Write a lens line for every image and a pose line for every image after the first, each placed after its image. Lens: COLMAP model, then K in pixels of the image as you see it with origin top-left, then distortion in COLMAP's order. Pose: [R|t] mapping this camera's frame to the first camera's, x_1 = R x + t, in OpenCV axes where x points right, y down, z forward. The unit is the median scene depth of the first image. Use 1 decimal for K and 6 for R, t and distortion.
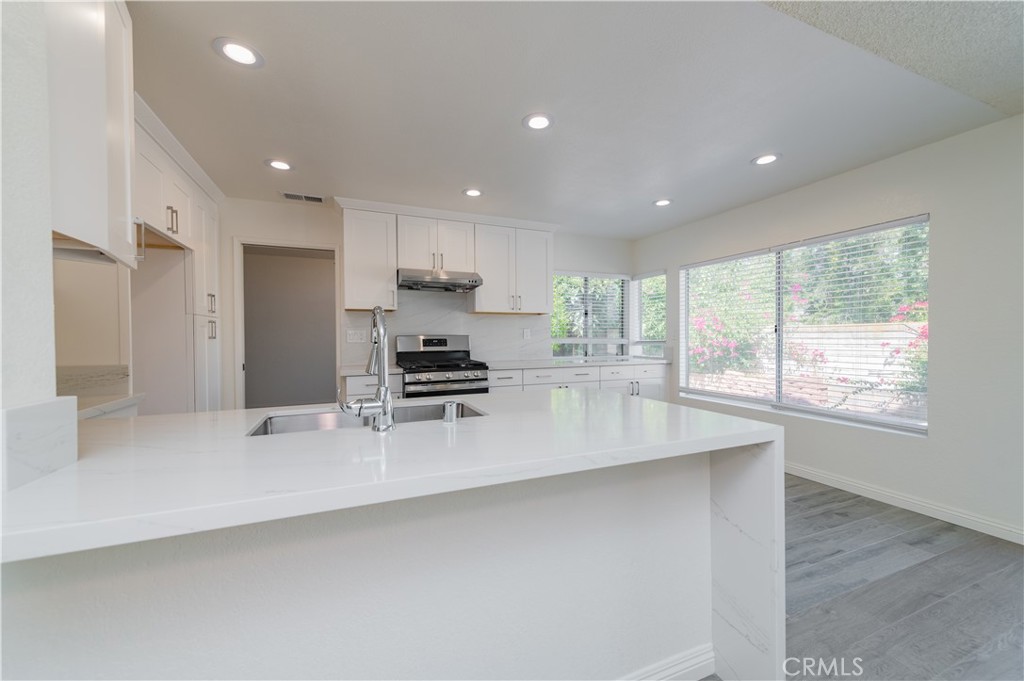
lens RADIAL K [[404.7, 0, 514.8], [0, 404.7, 339.5], [0, 0, 1]] dist [0.011967, -0.001143]
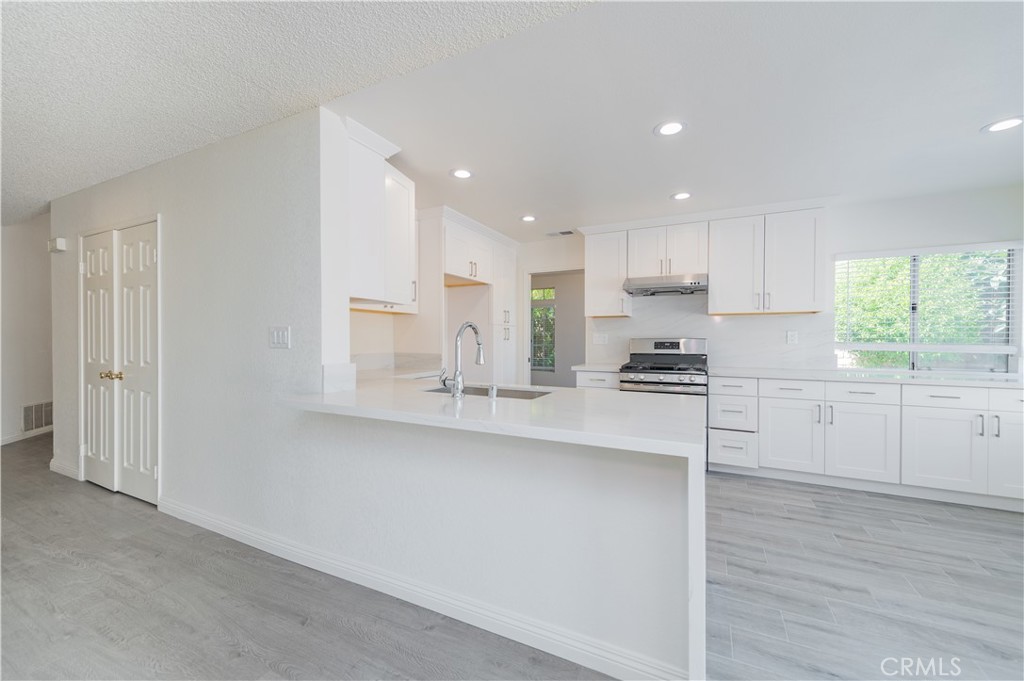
lens RADIAL K [[404.7, 0, 509.5], [0, 404.7, 340.9], [0, 0, 1]] dist [0.011967, -0.001143]
pose [[0.641562, 0.011797, -0.766980, 0.344461], [-0.010646, 0.999922, 0.006475, -0.006593], [0.766997, 0.004011, 0.641638, 0.029819]]
